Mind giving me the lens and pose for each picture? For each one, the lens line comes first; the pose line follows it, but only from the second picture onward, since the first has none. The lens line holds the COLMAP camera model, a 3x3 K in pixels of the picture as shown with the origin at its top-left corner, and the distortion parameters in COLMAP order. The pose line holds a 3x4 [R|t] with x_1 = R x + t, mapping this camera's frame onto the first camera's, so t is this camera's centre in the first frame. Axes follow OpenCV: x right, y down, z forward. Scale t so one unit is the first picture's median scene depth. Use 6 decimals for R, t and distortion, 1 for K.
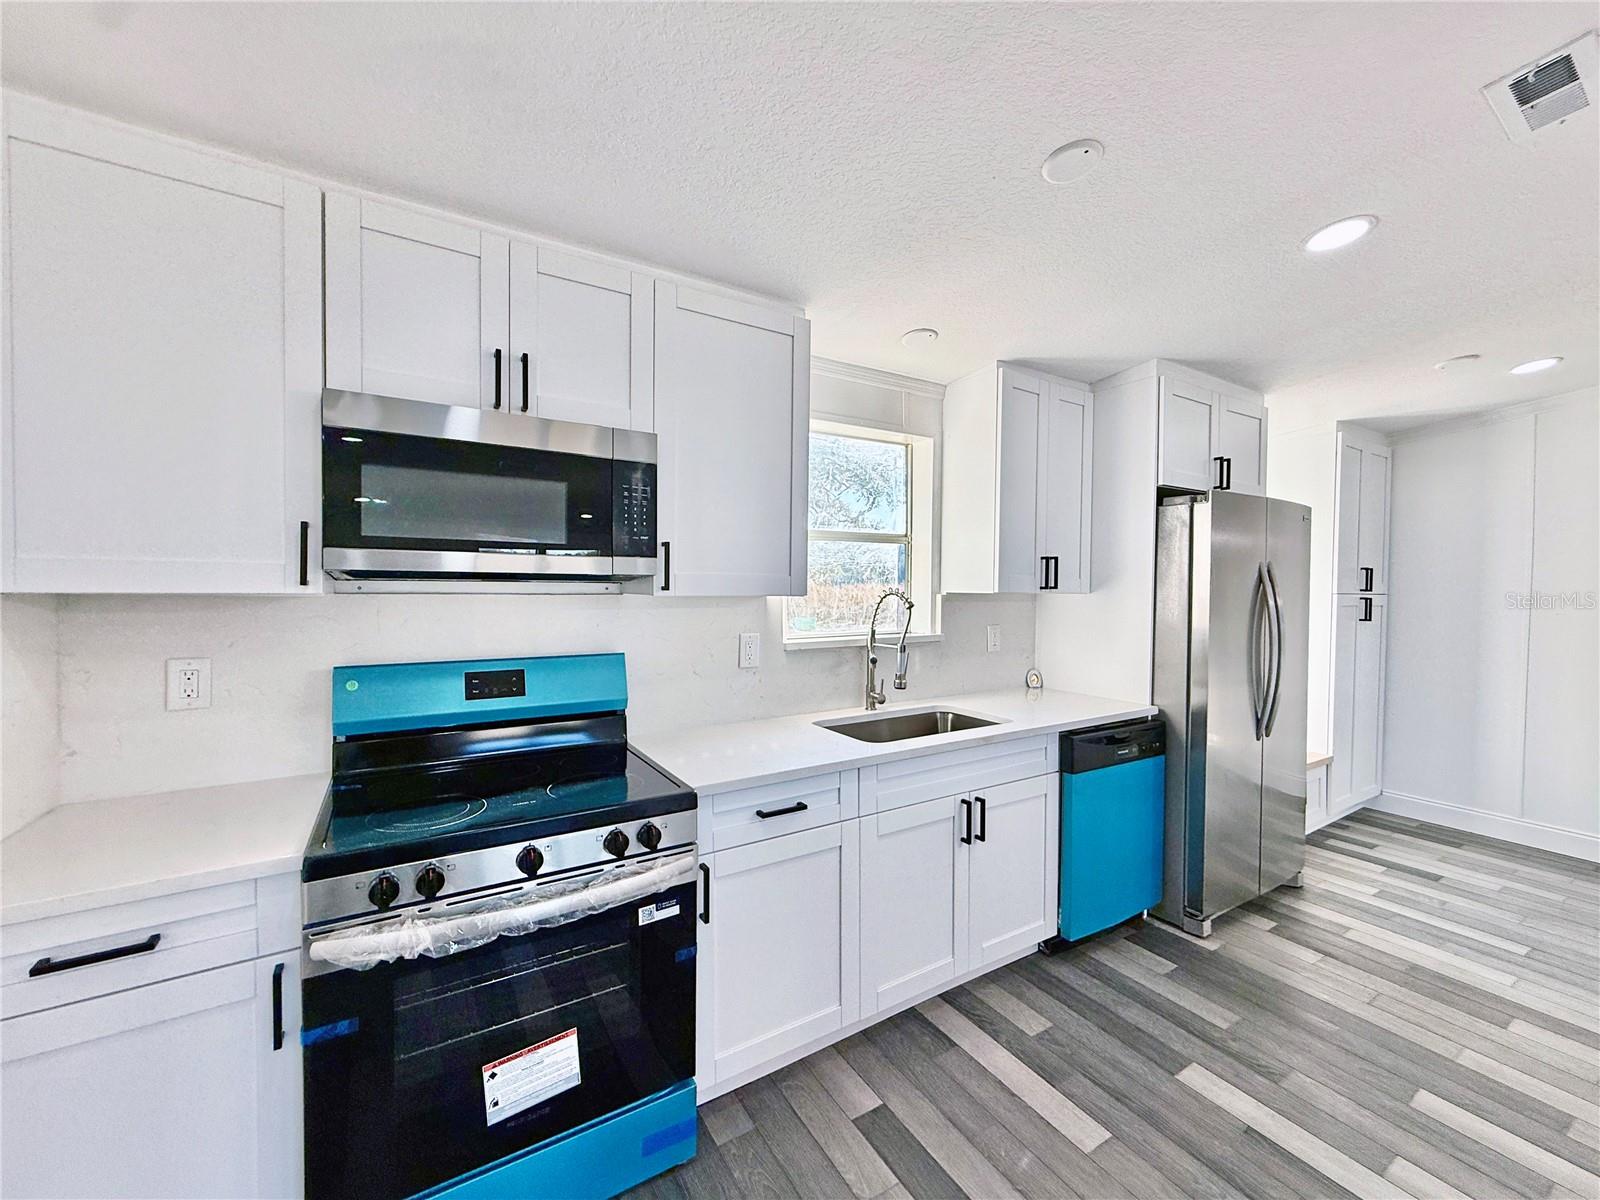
lens RADIAL K [[631.4, 0, 800.0], [0, 631.4, 600.0], [0, 0, 1]] dist [-0.000489, -0.000083]
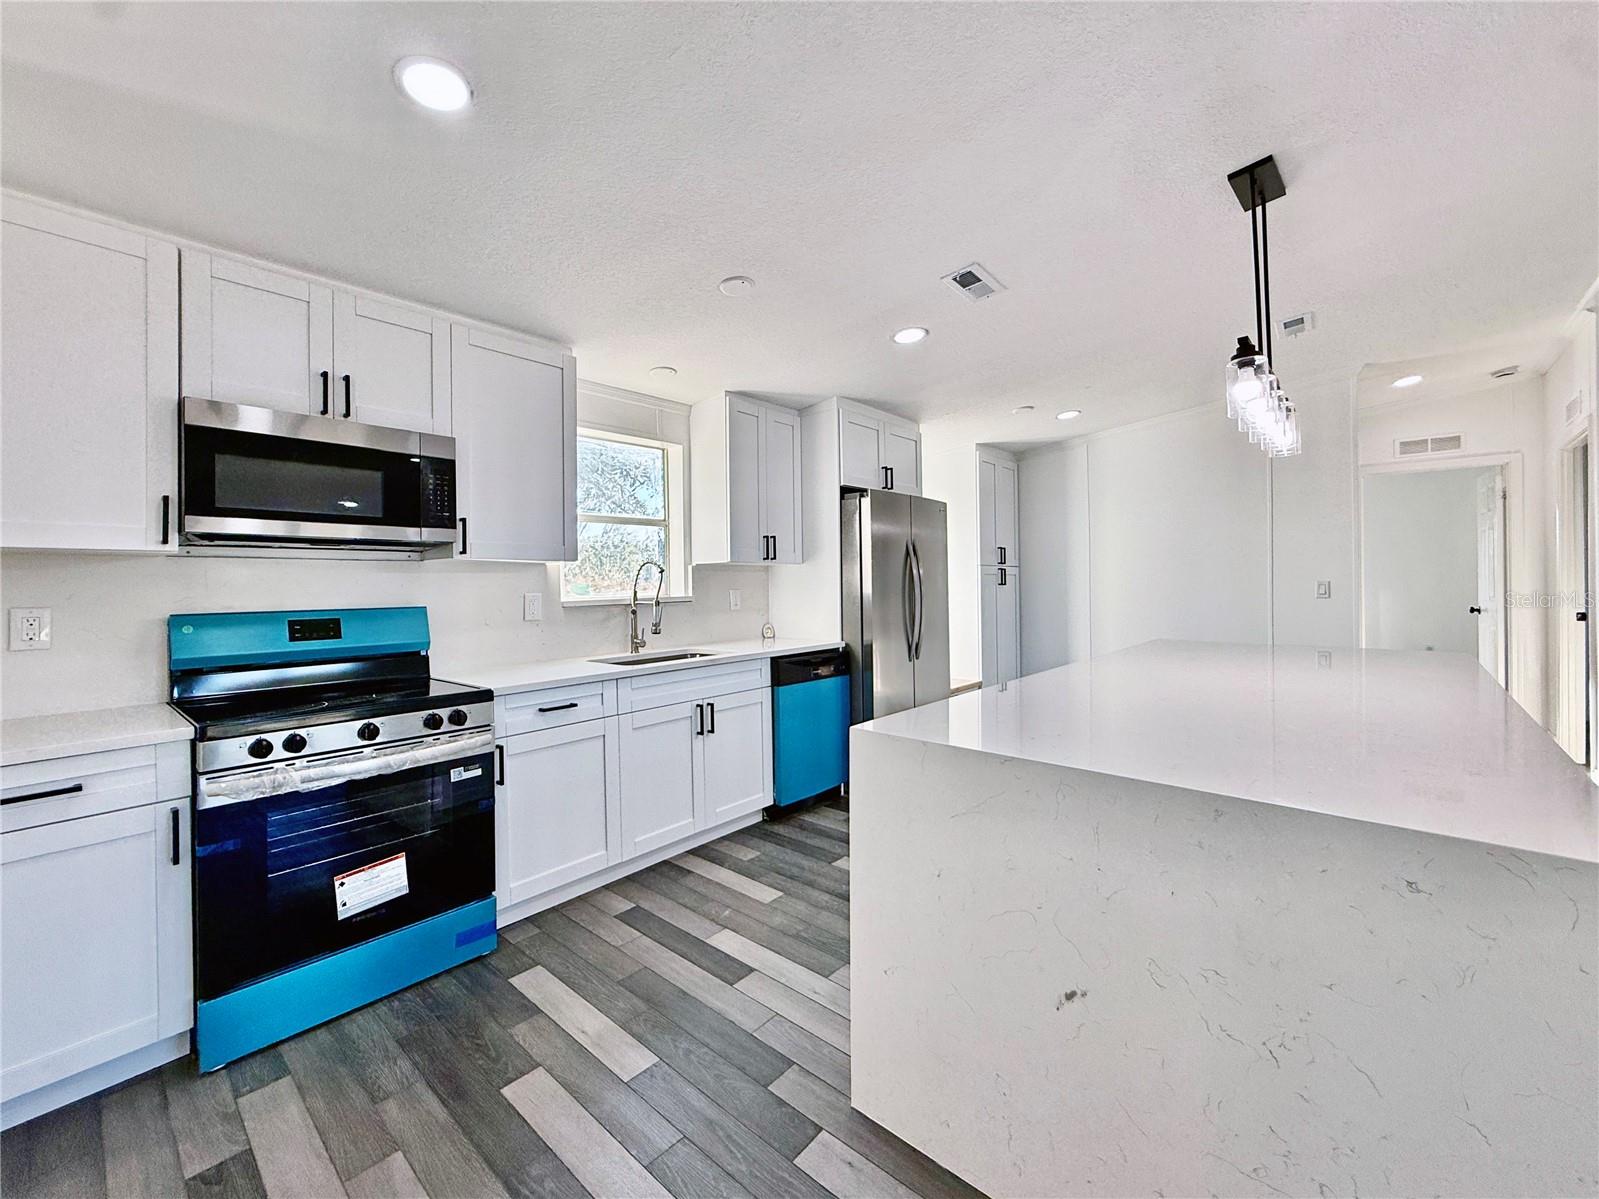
lens RADIAL K [[645.4, 0, 793.2], [0, 645.4, 580.0], [0, 0, 1]] dist [-0.000588, 0.000037]
pose [[0.955765, -0.020072, 0.293446, 0.047475], [0.028876, 0.999253, -0.025699, 0.086618], [-0.292711, 0.033036, 0.955630, -0.461352]]
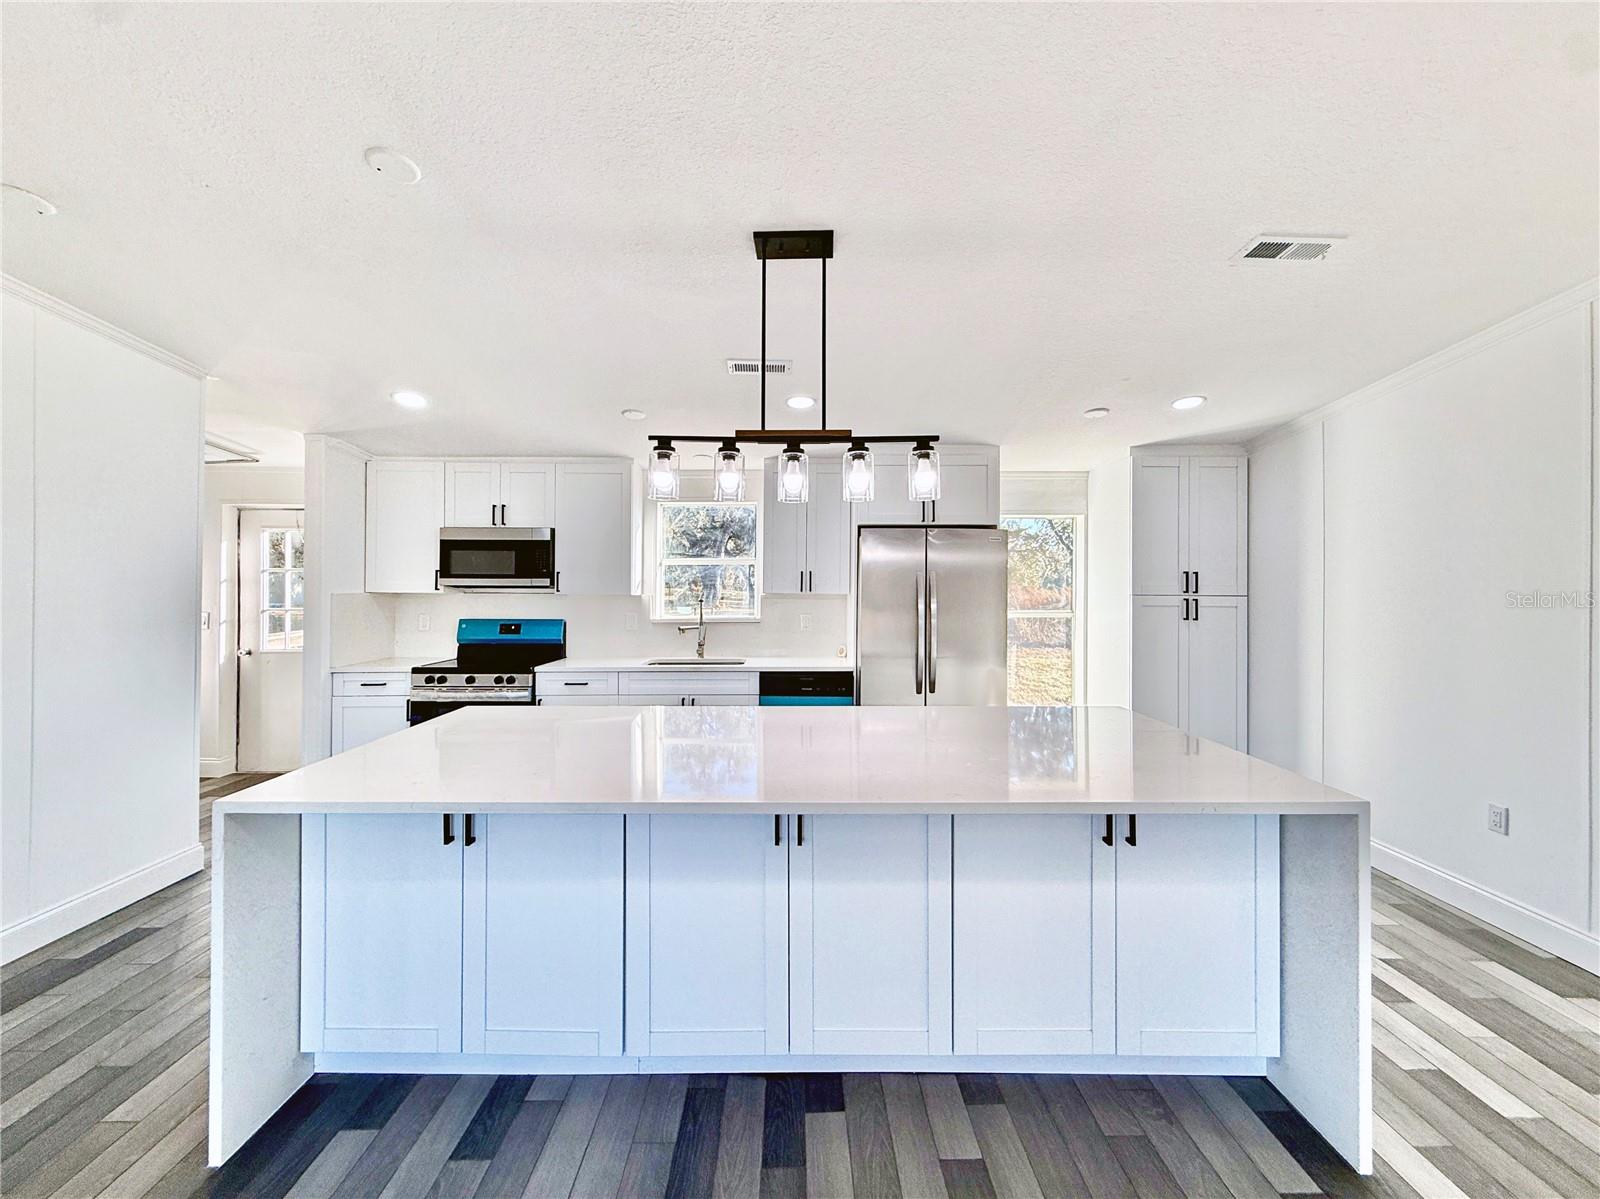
lens RADIAL K [[645.8, 0, 793.7], [0, 645.8, 580.0], [0, 0, 1]] dist [-0.000588, 0.000037]
pose [[0.859338, -0.008745, -0.511333, 1.663858], [-0.007704, 0.999519, -0.030043, 0.005277], [0.511350, 0.029756, 0.858857, -0.597048]]
